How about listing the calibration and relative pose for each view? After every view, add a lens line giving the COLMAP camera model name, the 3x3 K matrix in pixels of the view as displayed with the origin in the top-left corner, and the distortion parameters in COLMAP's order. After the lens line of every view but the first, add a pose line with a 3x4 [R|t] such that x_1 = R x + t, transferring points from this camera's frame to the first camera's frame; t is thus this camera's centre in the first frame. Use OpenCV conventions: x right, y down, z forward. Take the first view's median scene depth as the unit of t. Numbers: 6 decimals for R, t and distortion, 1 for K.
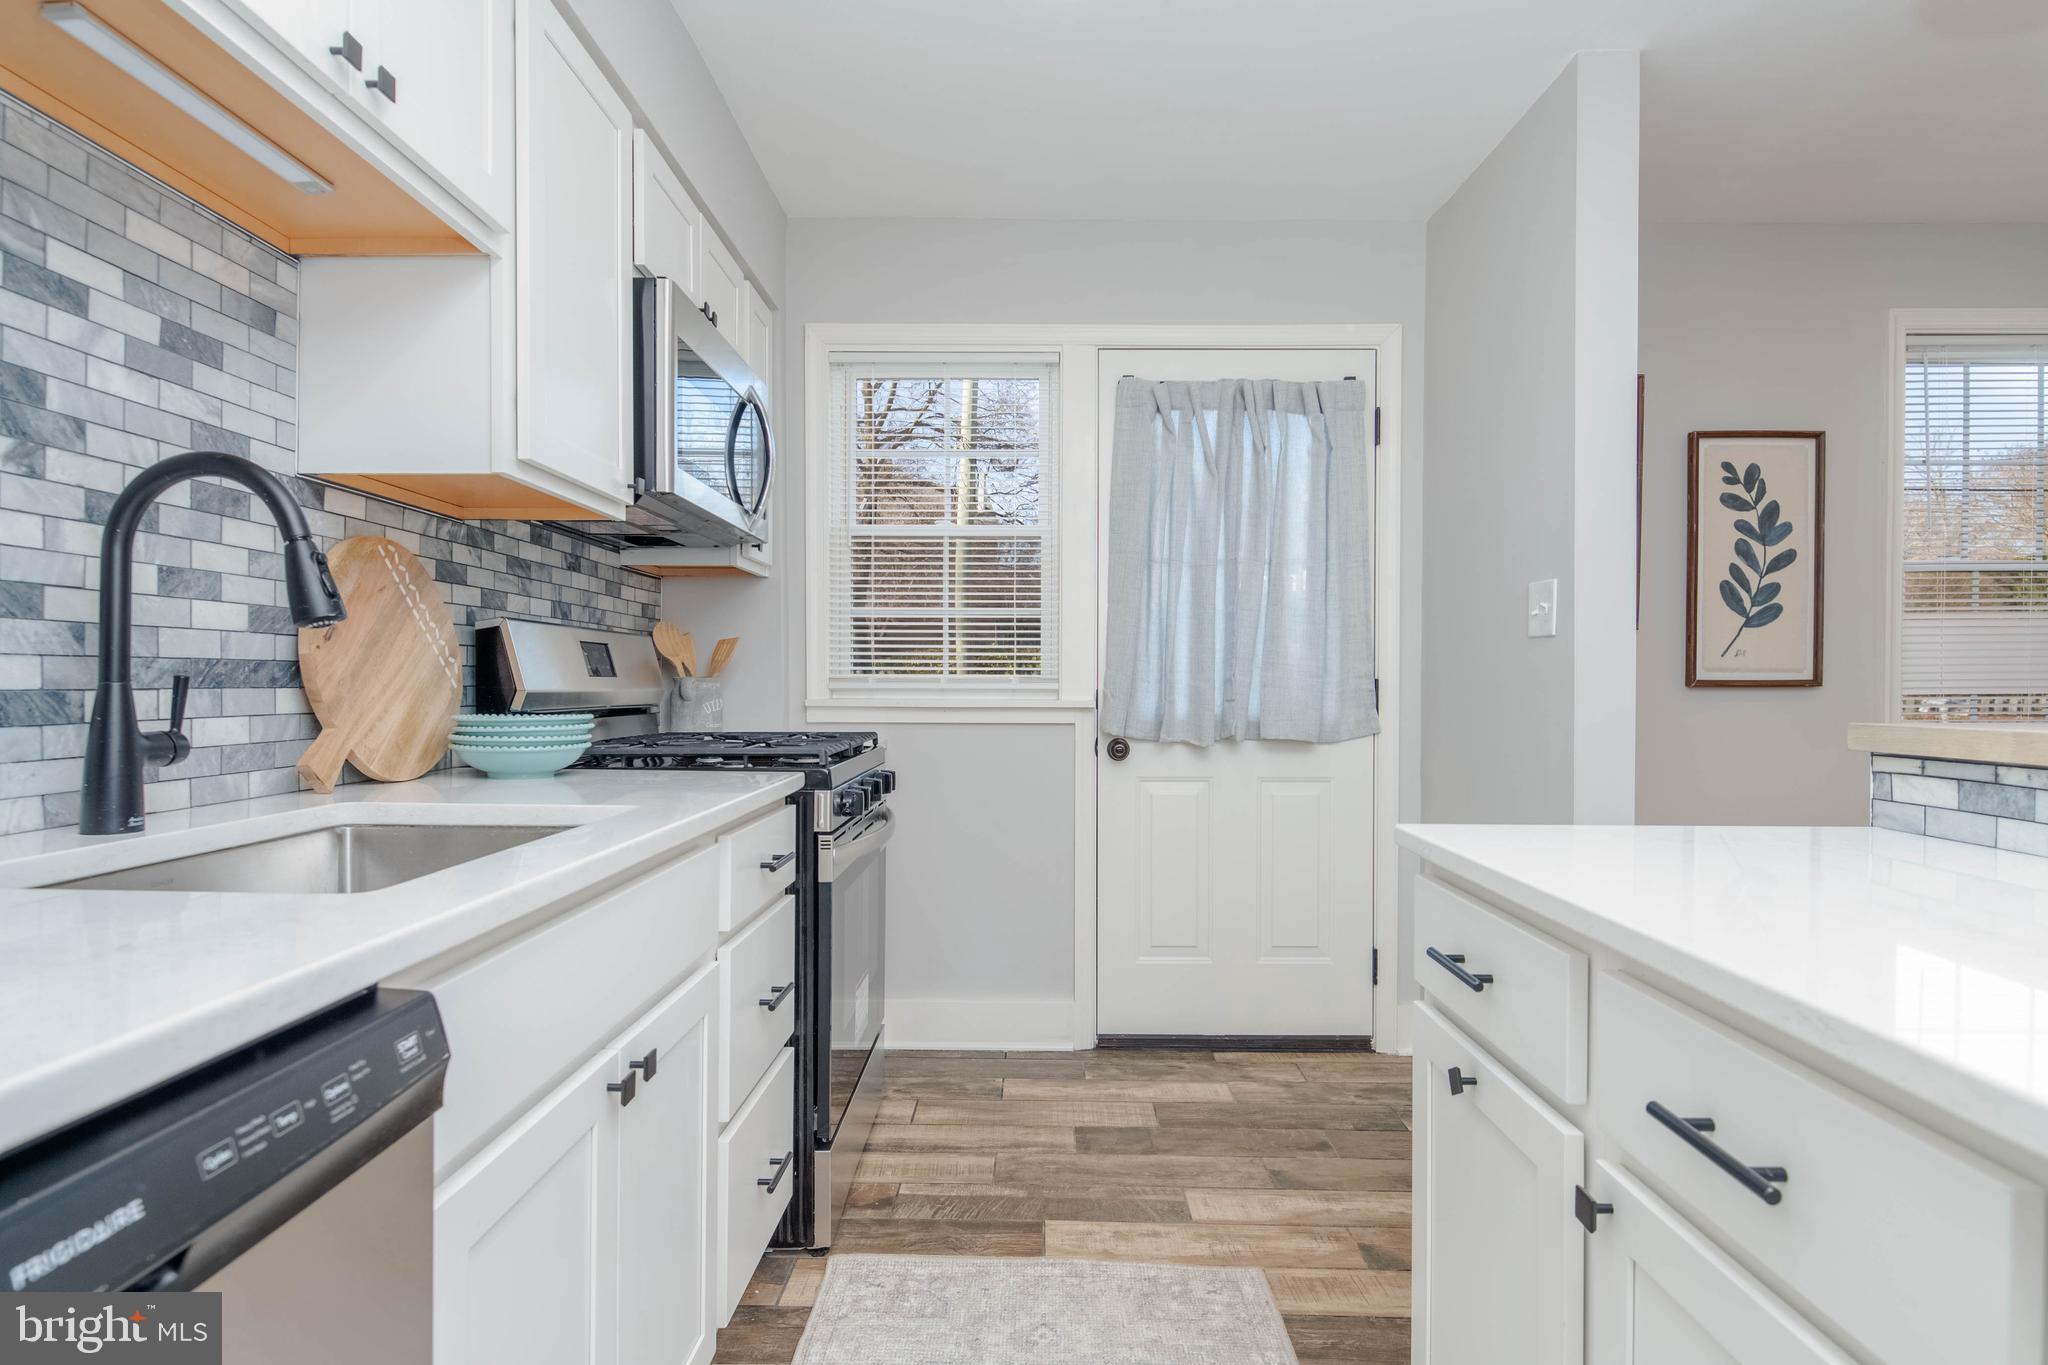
lens RADIAL K [[1103.3, 0, 1023.6], [0, 1103.3, 684.4], [0, 0, 1]] dist [0.006335, -0.003703]
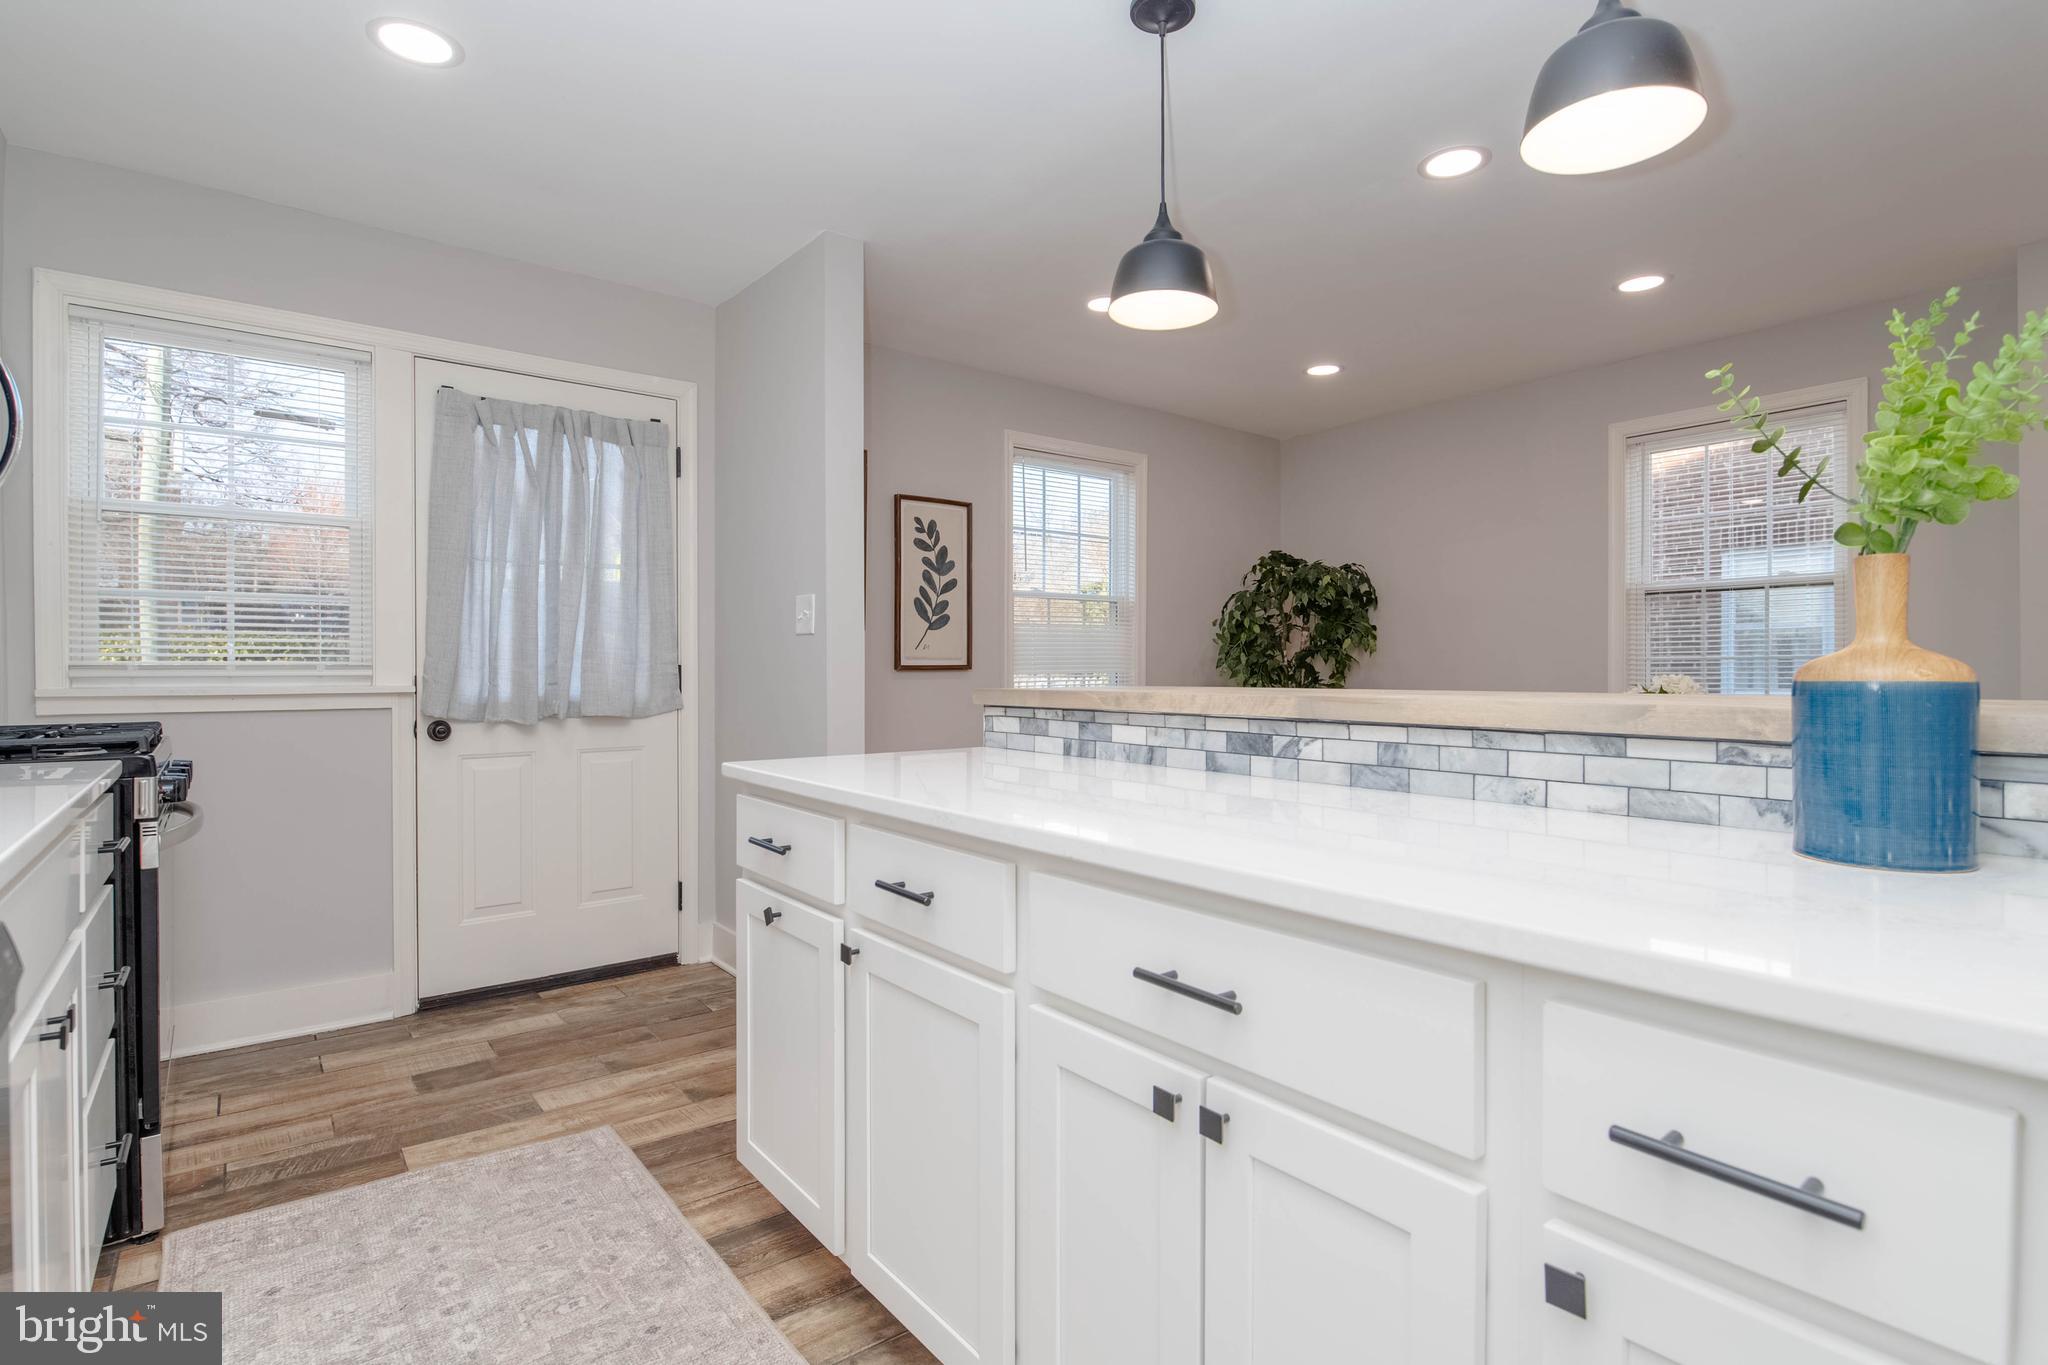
lens RADIAL K [[983.9, 0, 1040.0], [0, 983.9, 677.9], [0, 0, 1]] dist [-0.003588, -0.002006]
pose [[0.774271, -0.010456, 0.632767, -0.070969], [0.005756, 0.999938, 0.009480, 0.001544], [-0.632827, -0.003697, 0.774284, -0.122169]]
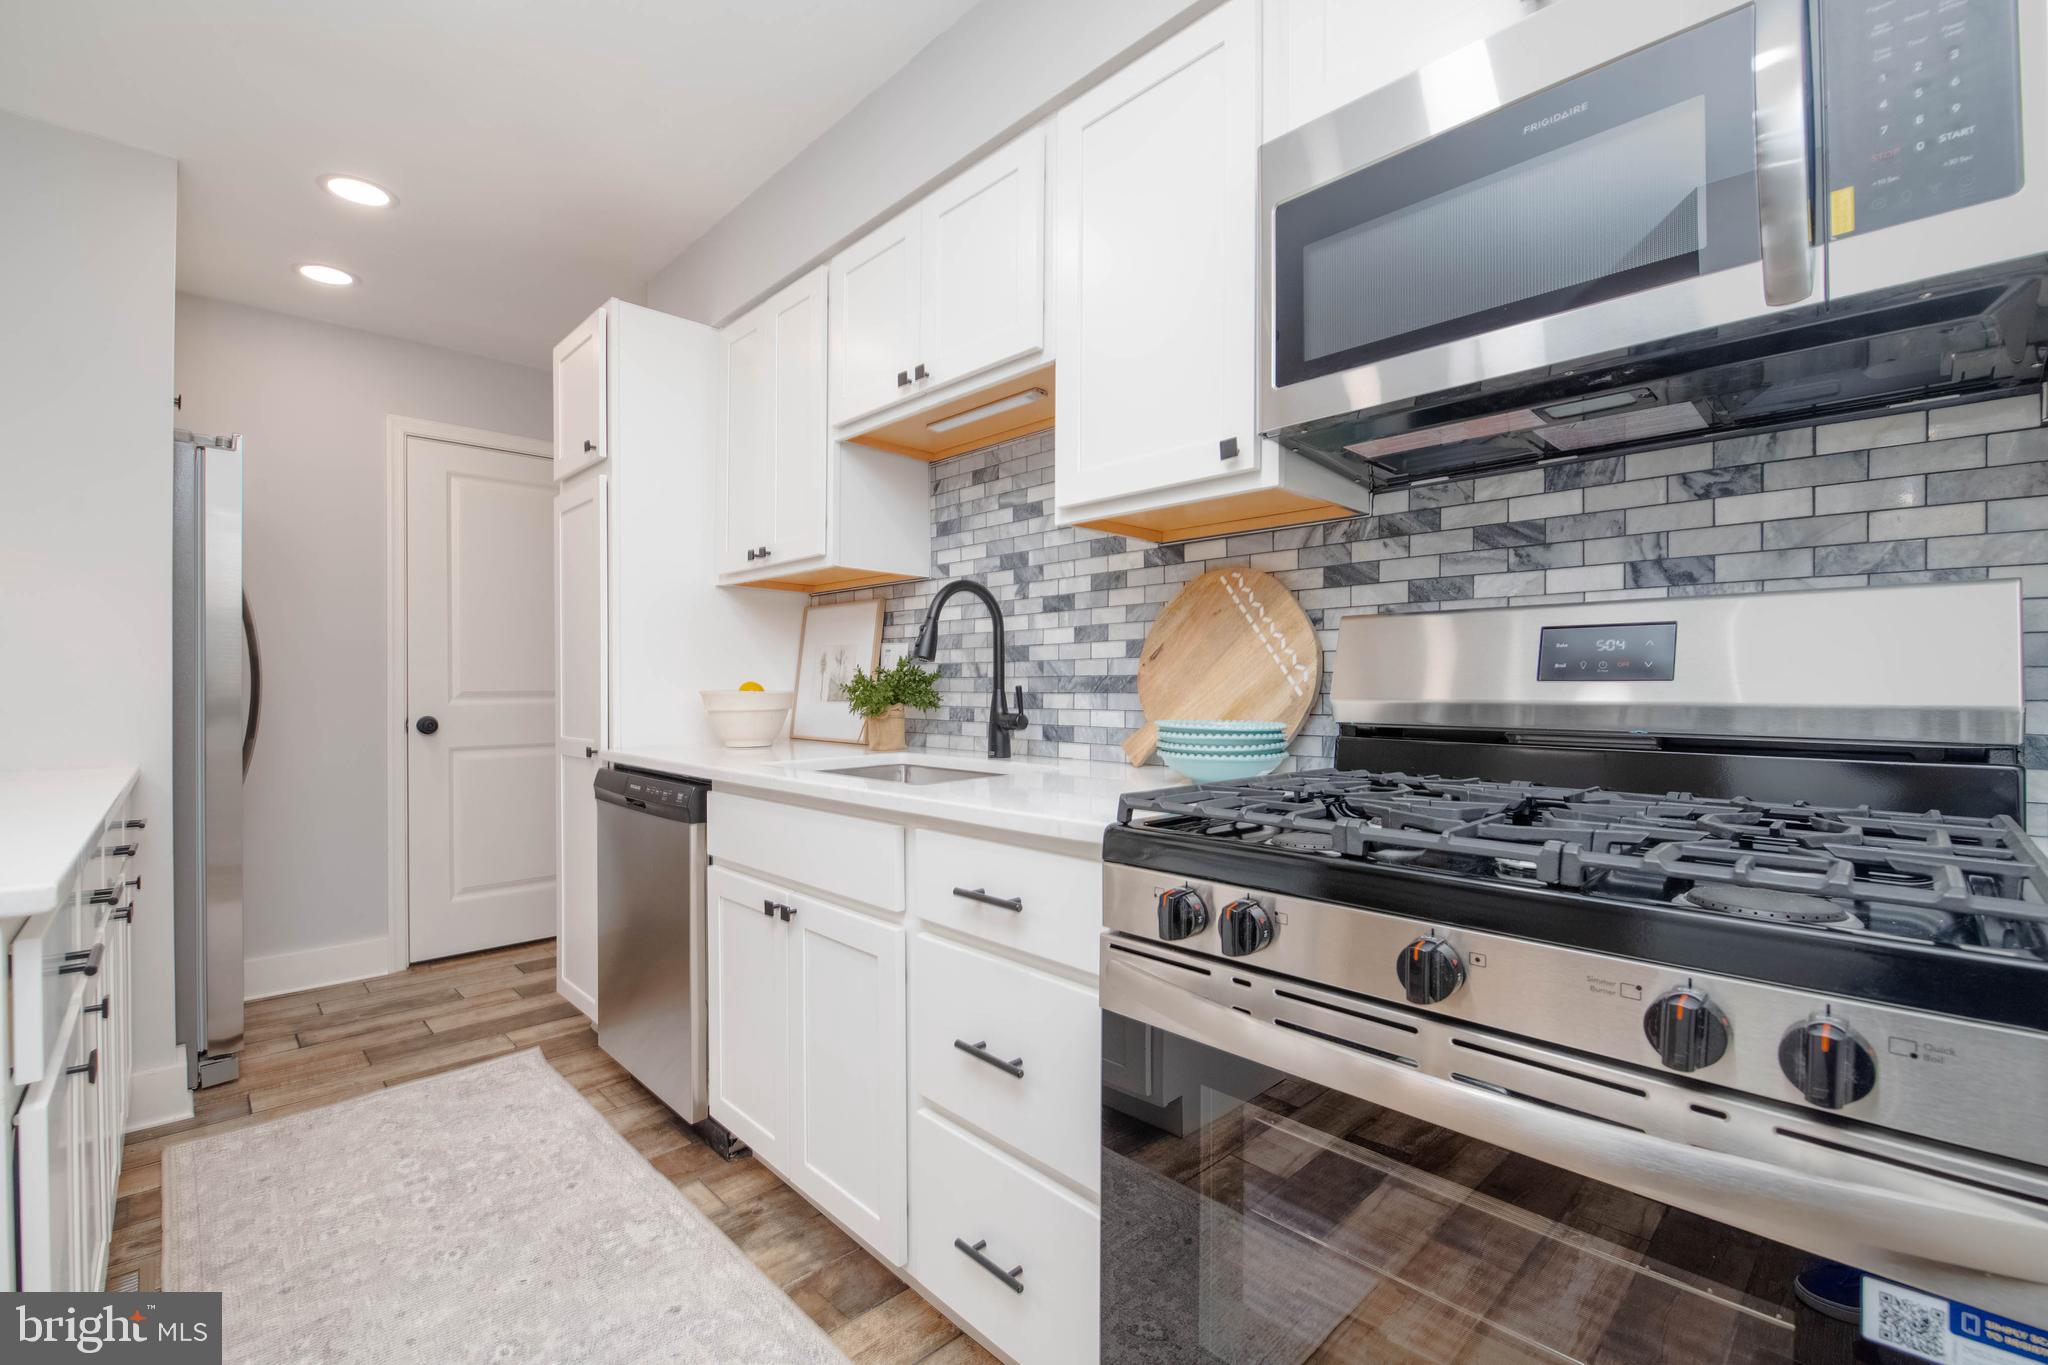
lens RADIAL K [[862.4, 0, 1022.7], [0, 862.4, 686.0], [0, 0, 1]] dist [-0.009055, -0.001305]
pose [[-0.703255, -0.005813, -0.710914, 0.327693], [-0.002746, 0.999981, -0.005459, -0.000094], [0.710932, -0.001887, -0.703258, 2.058228]]
